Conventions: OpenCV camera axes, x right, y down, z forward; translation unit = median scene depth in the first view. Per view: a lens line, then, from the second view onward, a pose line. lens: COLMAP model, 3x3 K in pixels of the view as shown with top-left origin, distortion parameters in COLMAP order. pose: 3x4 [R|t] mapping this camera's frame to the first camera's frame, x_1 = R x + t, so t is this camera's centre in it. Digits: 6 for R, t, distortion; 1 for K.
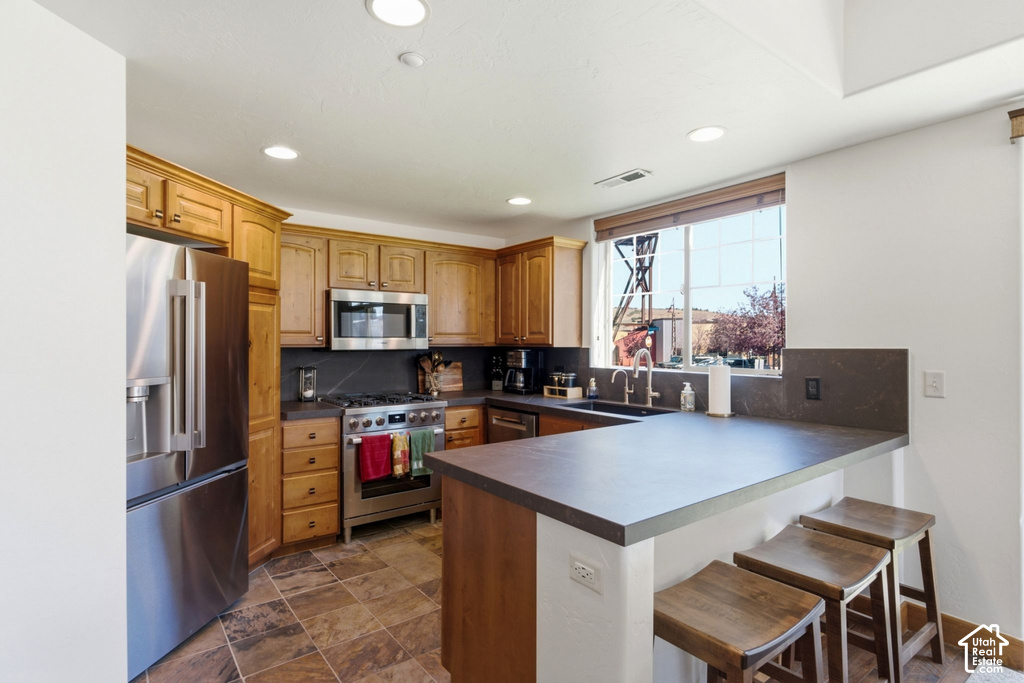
lens RADIAL K [[521.4, 0, 511.6], [0, 521.4, 337.7], [0, 0, 1]] dist [0.001627, -0.001136]
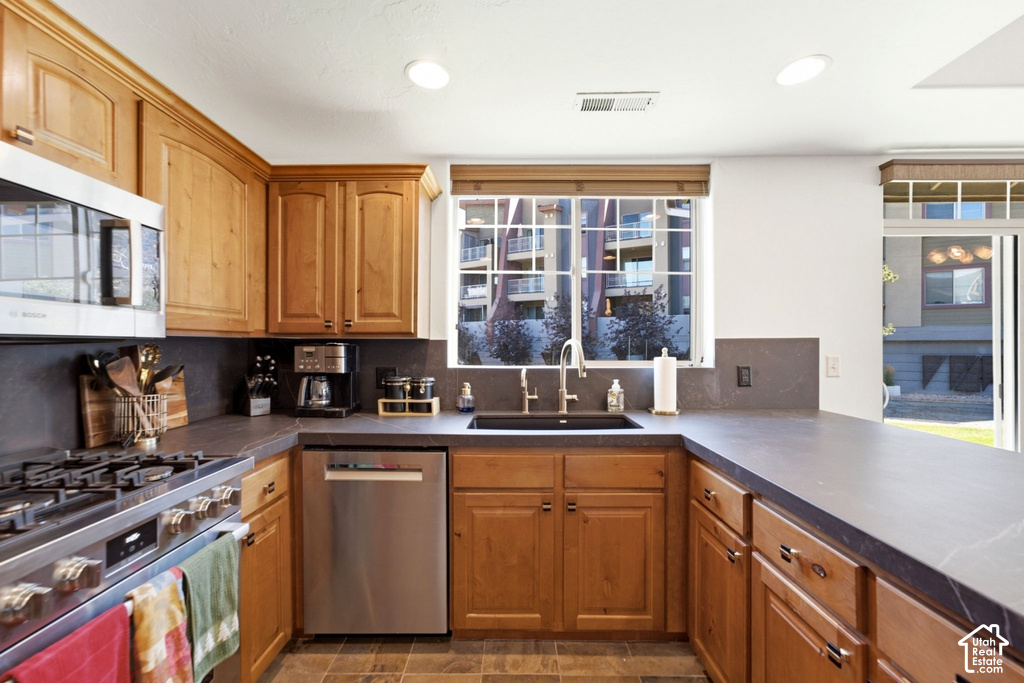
lens RADIAL K [[418.4, 0, 507.9], [0, 418.4, 343.4], [0, 0, 1]] dist [-0.010577, 0.001477]
pose [[0.613811, 0.007893, 0.789414, -0.266069], [-0.006673, 0.999966, -0.004810, 0.027508], [-0.789425, -0.002315, 0.613842, 0.615650]]
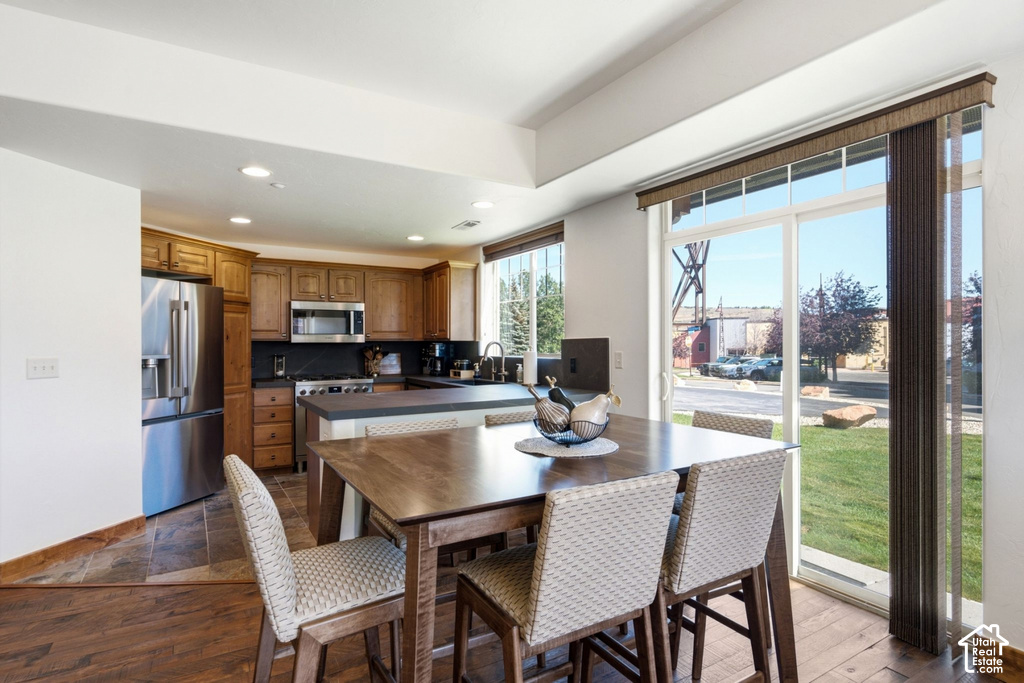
lens RADIAL K [[532.9, 0, 510.5], [0, 532.9, 339.1], [0, 0, 1]] dist [0.004506, 0.000666]
pose [[0.994236, -0.004434, -0.107120, 0.401547], [0.004394, 0.999990, -0.000611, 0.015702], [0.107121, 0.000137, 0.994246, -0.398853]]
